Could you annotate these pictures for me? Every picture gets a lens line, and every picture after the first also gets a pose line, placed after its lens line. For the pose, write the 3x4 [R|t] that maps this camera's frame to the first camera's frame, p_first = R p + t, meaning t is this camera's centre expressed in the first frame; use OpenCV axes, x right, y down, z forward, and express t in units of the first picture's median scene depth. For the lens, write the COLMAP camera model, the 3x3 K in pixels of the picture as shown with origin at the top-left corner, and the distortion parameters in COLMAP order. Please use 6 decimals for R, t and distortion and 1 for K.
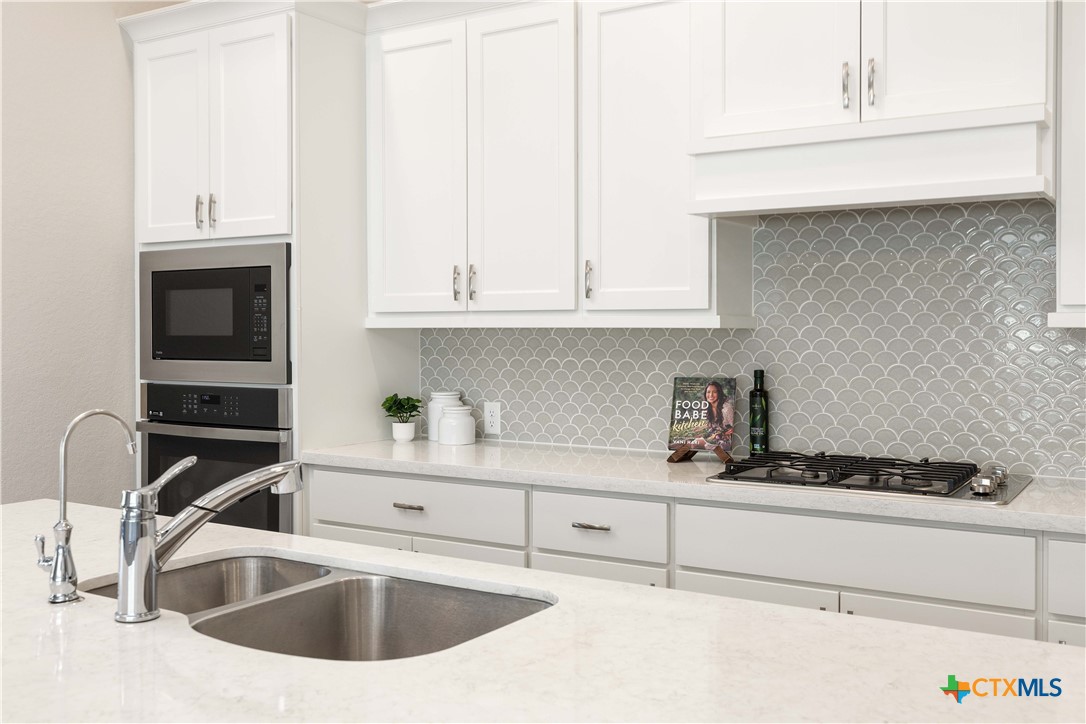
lens RADIAL K [[1055.3, 0, 554.3], [0, 1055.3, 341.5], [0, 0, 1]] dist [0.012561, 0.000000]
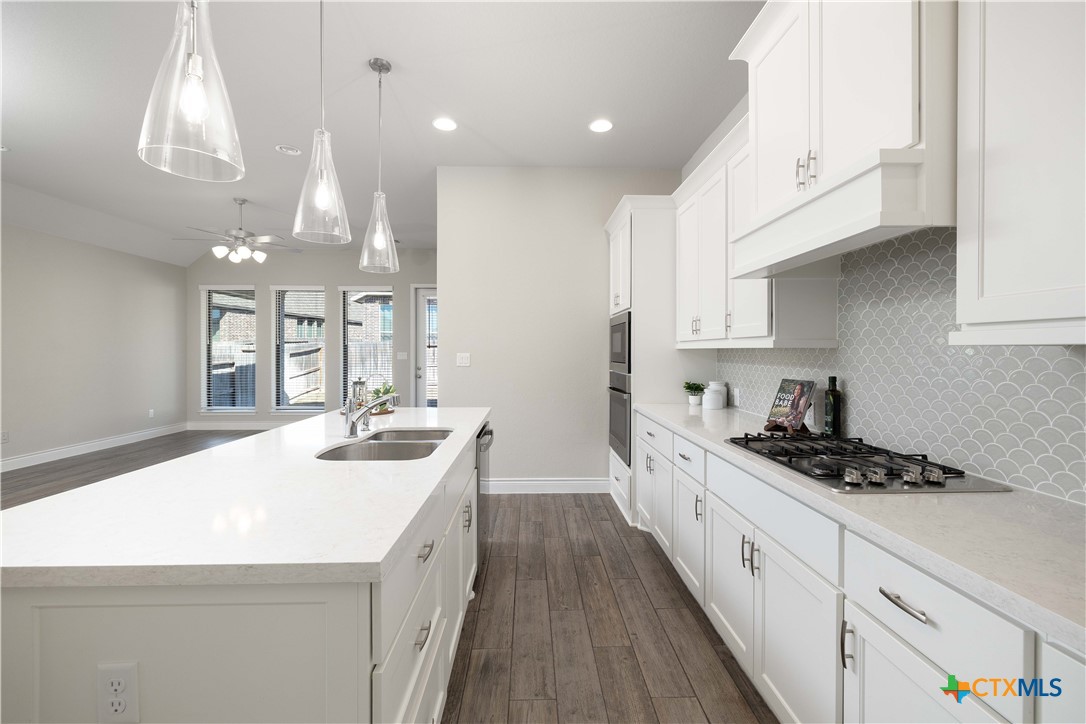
lens RADIAL K [[461.3, 0, 541.1], [0, 461.3, 352.1], [0, 0, 1]] dist [0.003795, 0.000298]
pose [[0.547729, 0.002924, -0.836651, 0.475129], [-0.009209, 0.999954, -0.002535, -0.001270], [0.836605, 0.009093, 0.547731, 0.294650]]
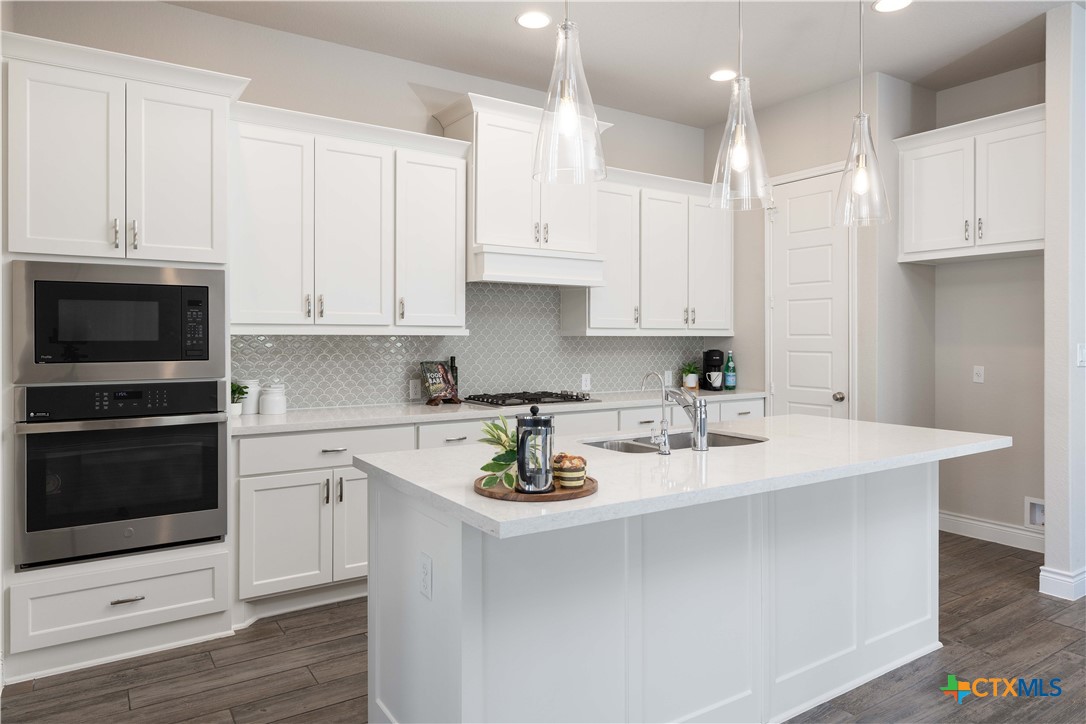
lens RADIAL K [[697.5, 0, 551.4], [0, 697.5, 340.2], [0, 0, 1]] dist [-0.000175, -0.000598]
pose [[0.412823, -0.003652, 0.910804, -0.876364], [0.008730, 0.999962, 0.000052, -0.002418], [-0.910770, 0.007930, 0.412839, 0.264941]]
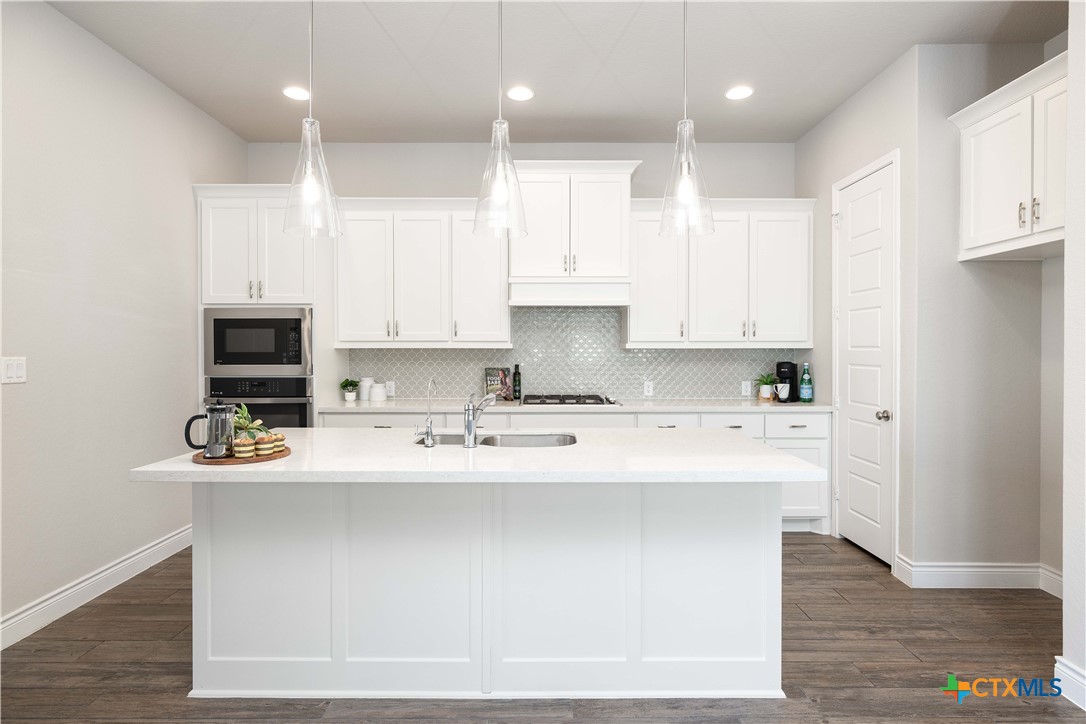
lens RADIAL K [[555.8, 0, 547.2], [0, 555.8, 357.2], [0, 0, 1]] dist [-0.001422, 0.001480]
pose [[0.846871, -0.008611, 0.531729, -0.442046], [0.005834, 0.999959, 0.006903, -0.000031], [-0.531767, -0.002744, 0.846886, -0.188101]]
